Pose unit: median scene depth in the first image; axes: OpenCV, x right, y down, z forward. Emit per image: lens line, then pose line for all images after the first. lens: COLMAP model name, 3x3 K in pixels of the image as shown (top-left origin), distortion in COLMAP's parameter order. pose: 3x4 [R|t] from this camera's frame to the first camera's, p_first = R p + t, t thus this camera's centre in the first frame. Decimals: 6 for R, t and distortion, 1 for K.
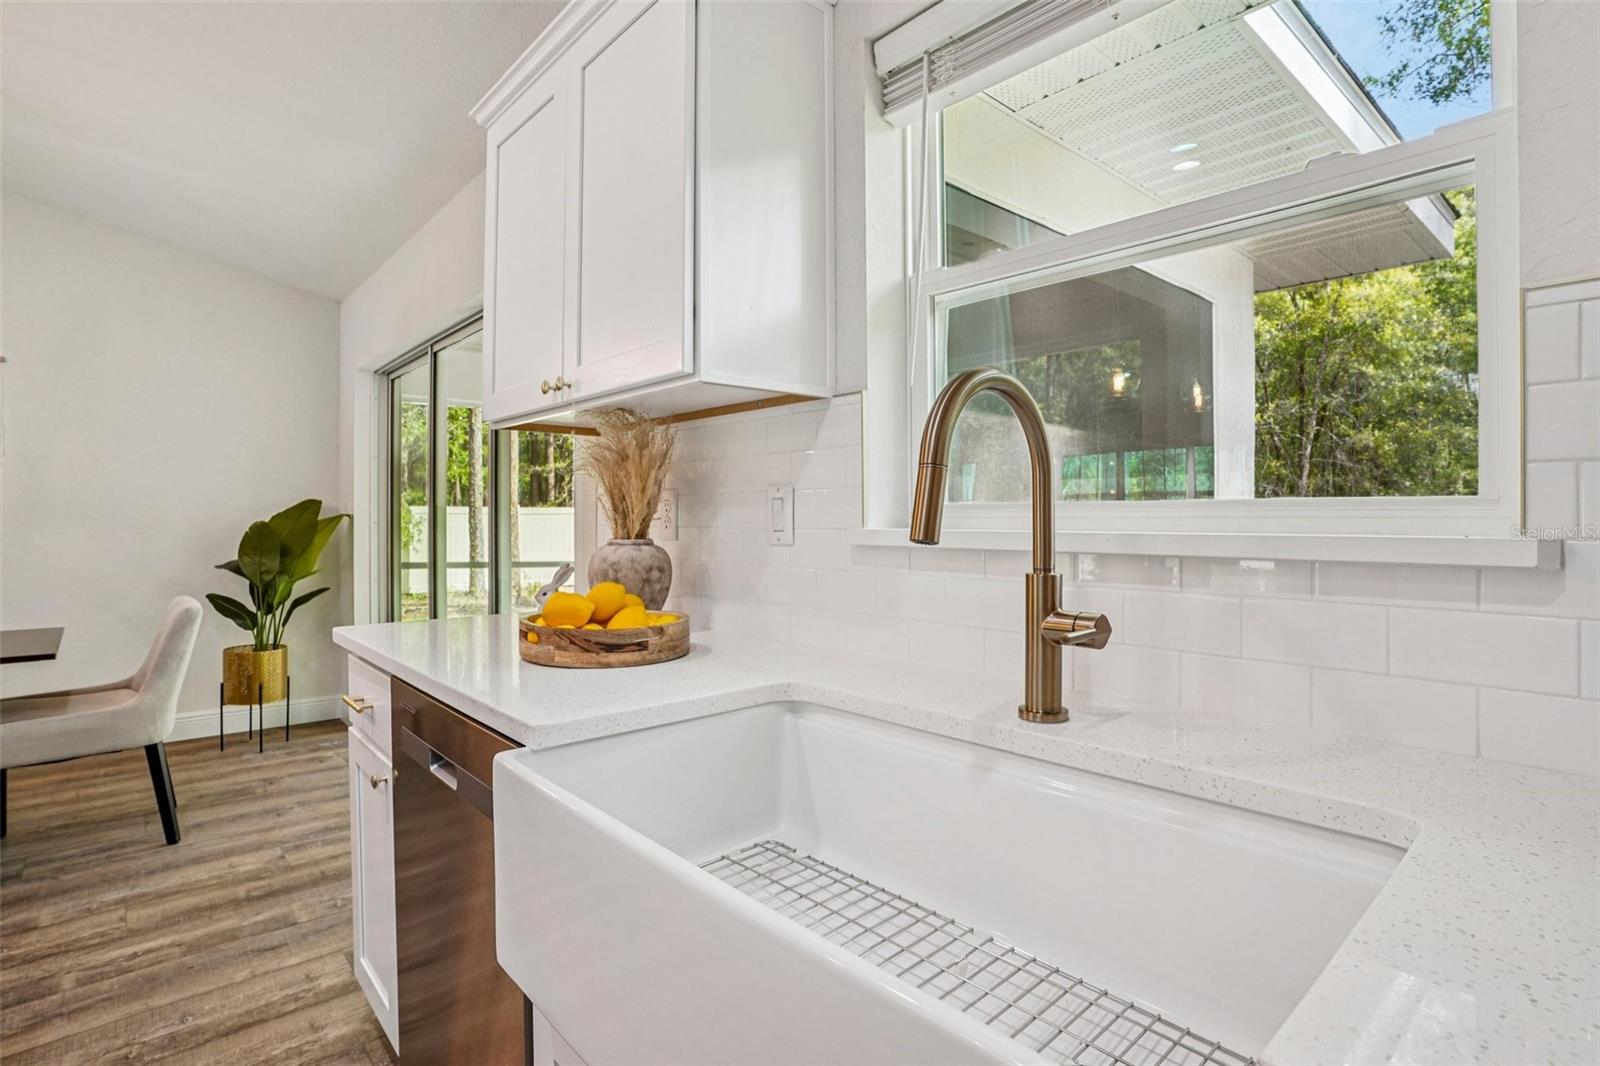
lens RADIAL K [[798.3, 0, 793.1], [0, 798.3, 518.7], [0, 0, 1]] dist [-0.077350, 0.027192]
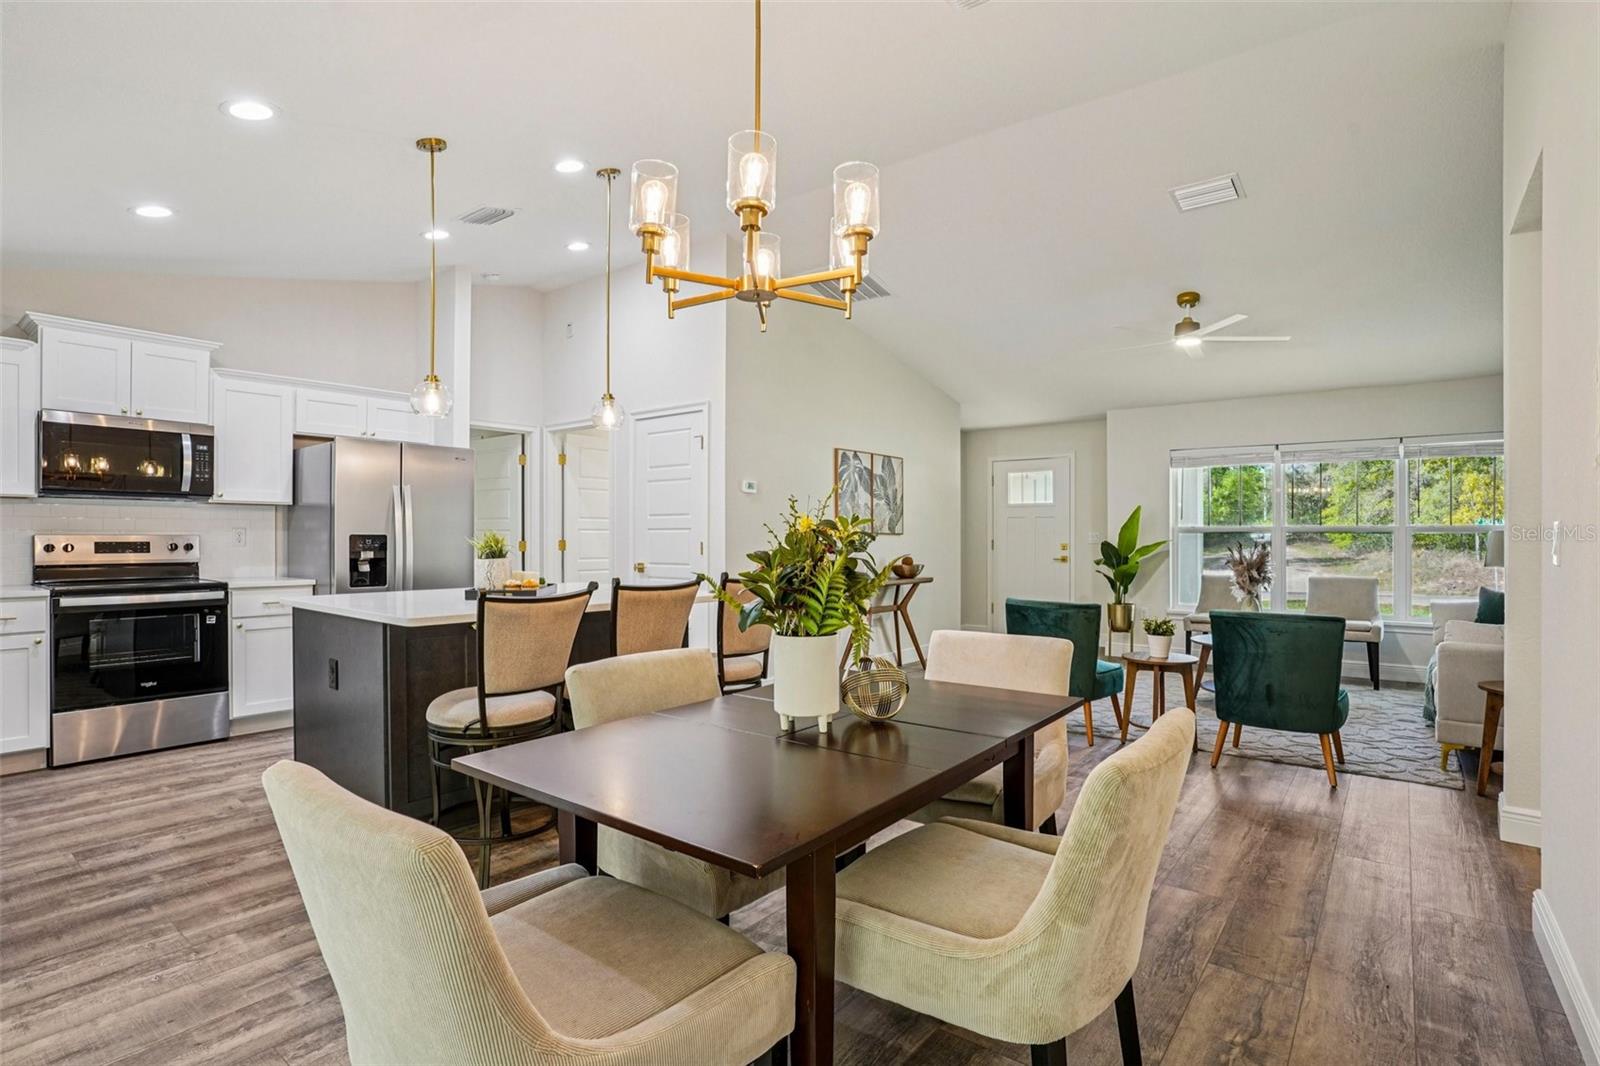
lens RADIAL K [[798.4, 0, 797.1], [0, 798.4, 535.9], [0, 0, 1]] dist [-0.068843, 0.030904]
pose [[-0.985111, -0.010376, -0.171607, -1.074379], [-0.010644, 0.999943, 0.000641, -0.023828], [0.171590, 0.002458, -0.985165, 1.604374]]
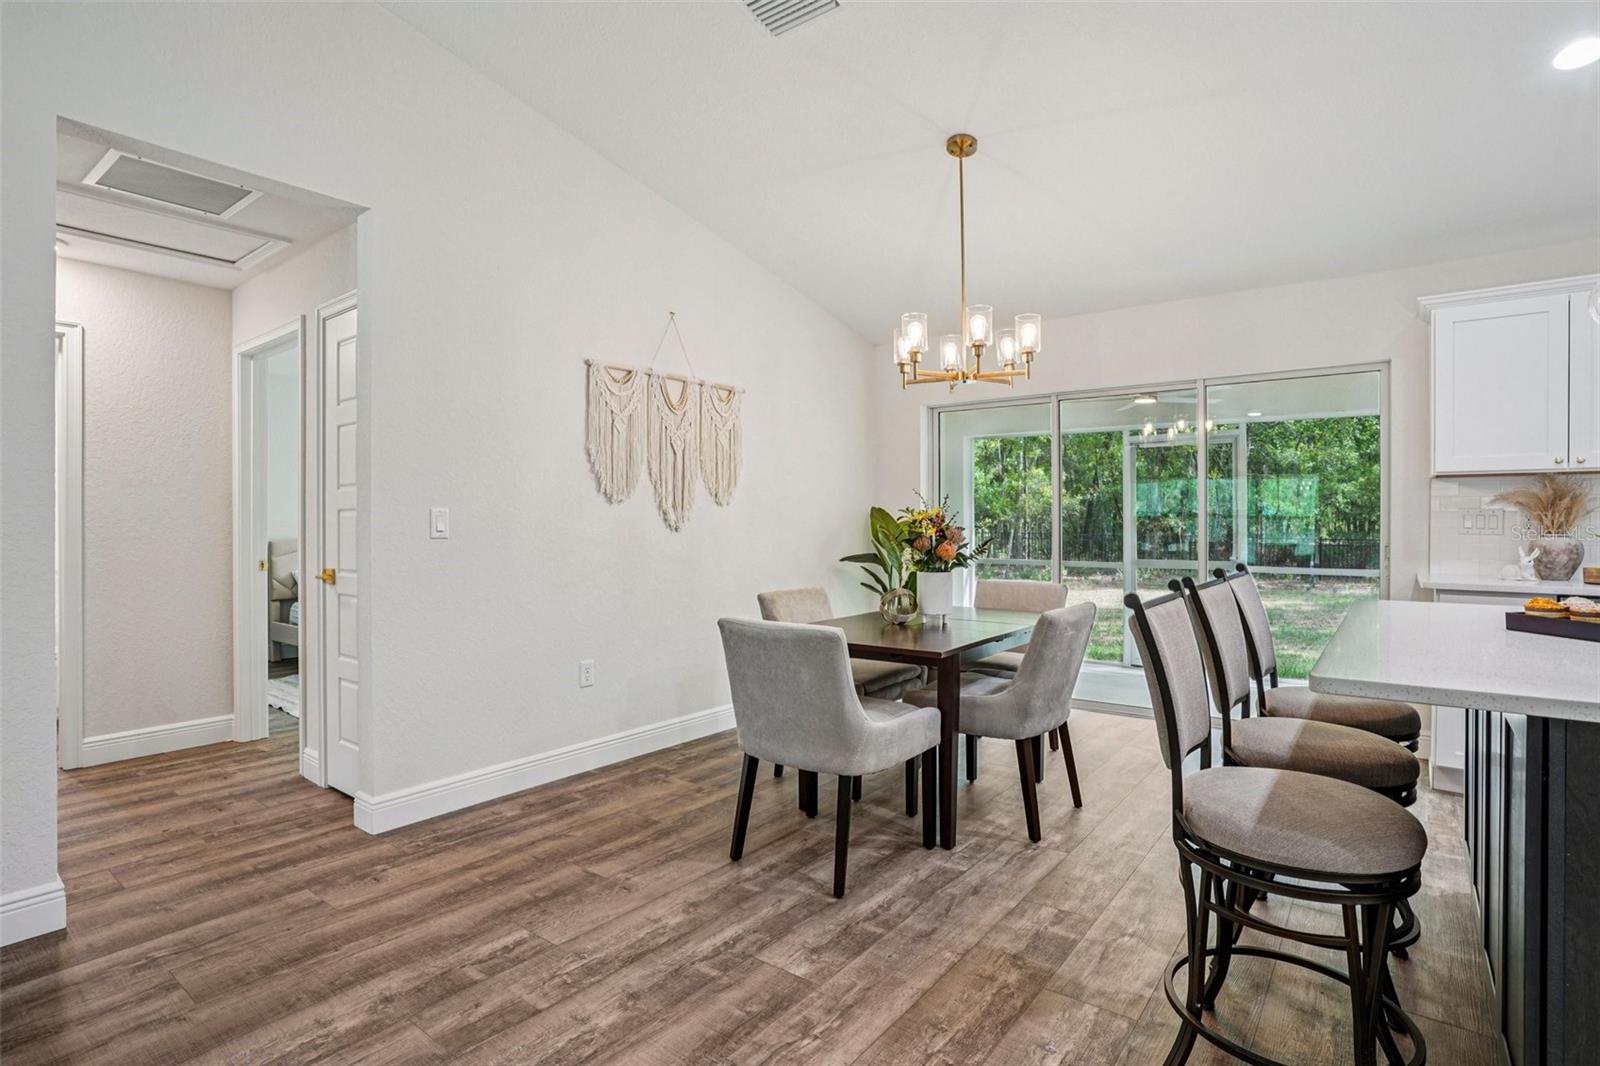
lens RADIAL K [[805.2, 0, 800.4], [0, 805.2, 518.8], [0, 0, 1]] dist [-0.073798, 0.033513]
pose [[0.982789, -0.008956, 0.184517, -1.681766], [0.009292, 0.999956, -0.000958, -0.022227], [-0.184500, 0.002656, 0.982829, -0.393350]]
